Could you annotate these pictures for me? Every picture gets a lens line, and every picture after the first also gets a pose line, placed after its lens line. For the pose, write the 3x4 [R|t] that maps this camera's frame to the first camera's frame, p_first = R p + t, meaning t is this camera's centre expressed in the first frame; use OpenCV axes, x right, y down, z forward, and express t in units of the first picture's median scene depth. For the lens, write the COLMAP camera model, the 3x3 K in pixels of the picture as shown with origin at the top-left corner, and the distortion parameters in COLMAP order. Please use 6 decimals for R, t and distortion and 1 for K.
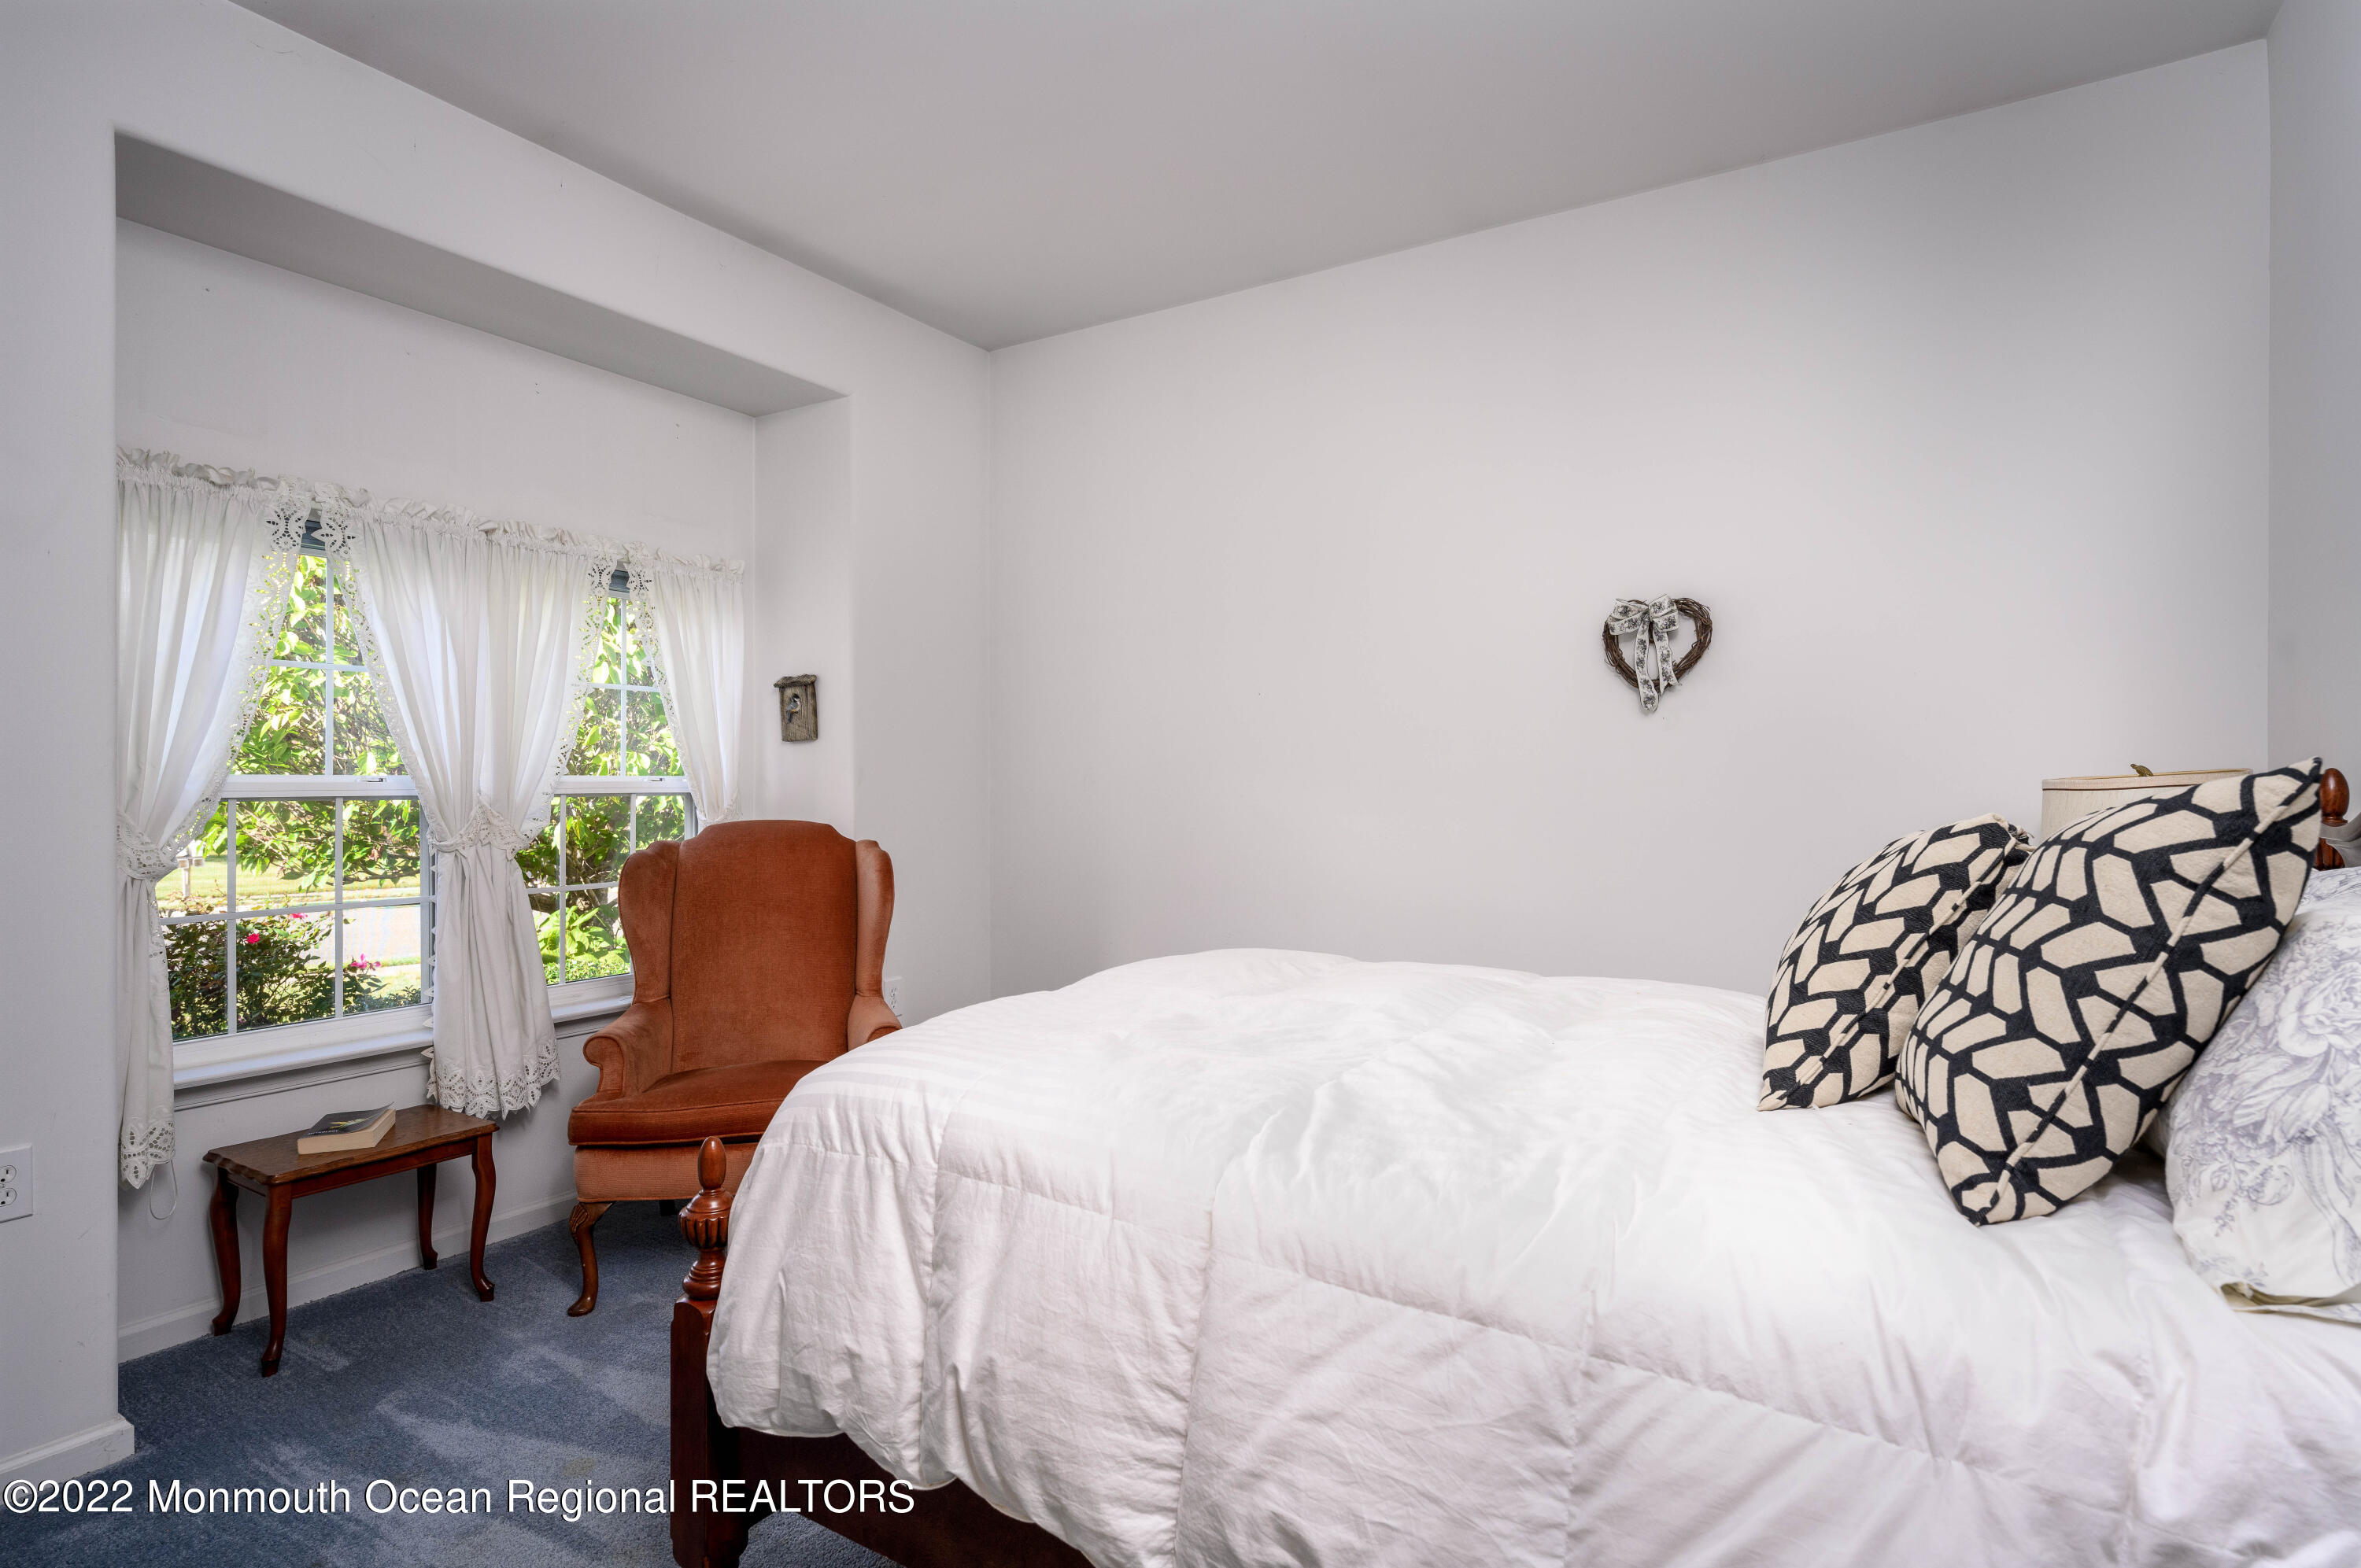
lens RADIAL K [[1187.6, 0, 1180.4], [0, 1187.6, 781.8], [0, 0, 1]] dist [0.000965, -0.000340]
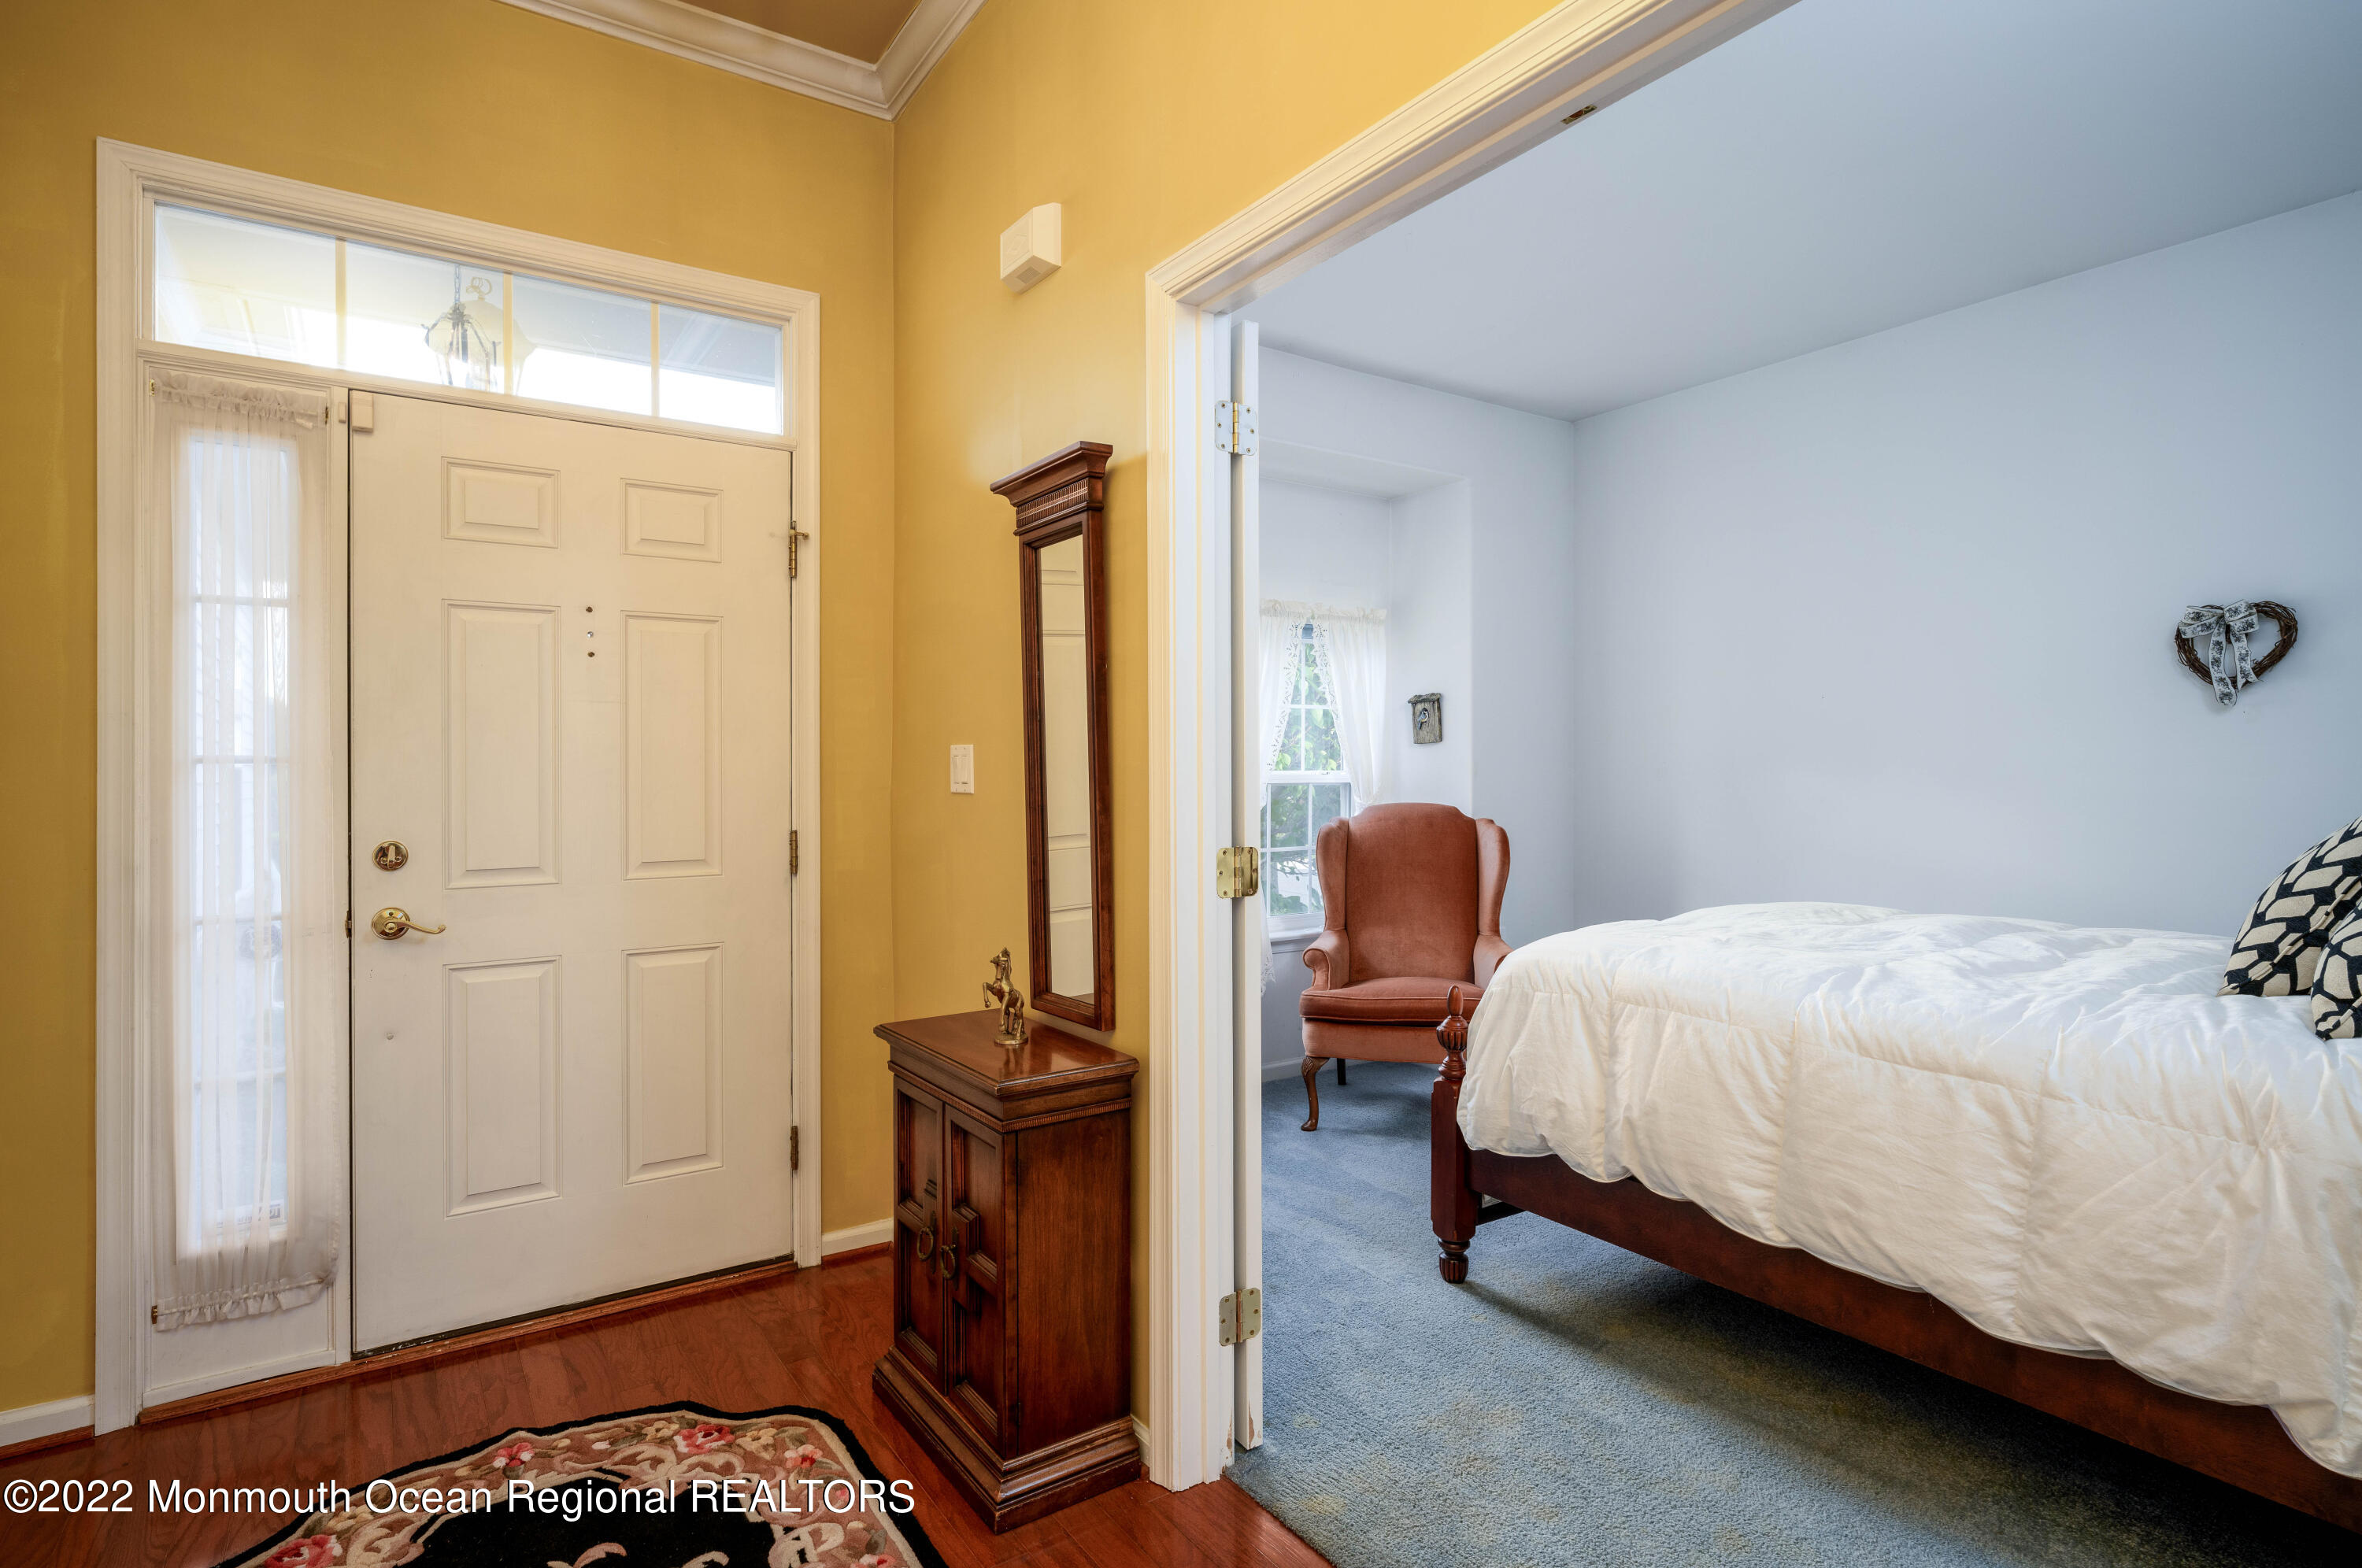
lens RADIAL K [[1188.2, 0, 1180.9], [0, 1188.2, 781.8], [0, 0, 1]] dist [0.000965, -0.000340]
pose [[0.910251, -0.002125, -0.414052, -0.058948], [0.004593, 0.999977, 0.004966, 0.001242], [0.414032, -0.006422, 0.910240, -0.796624]]
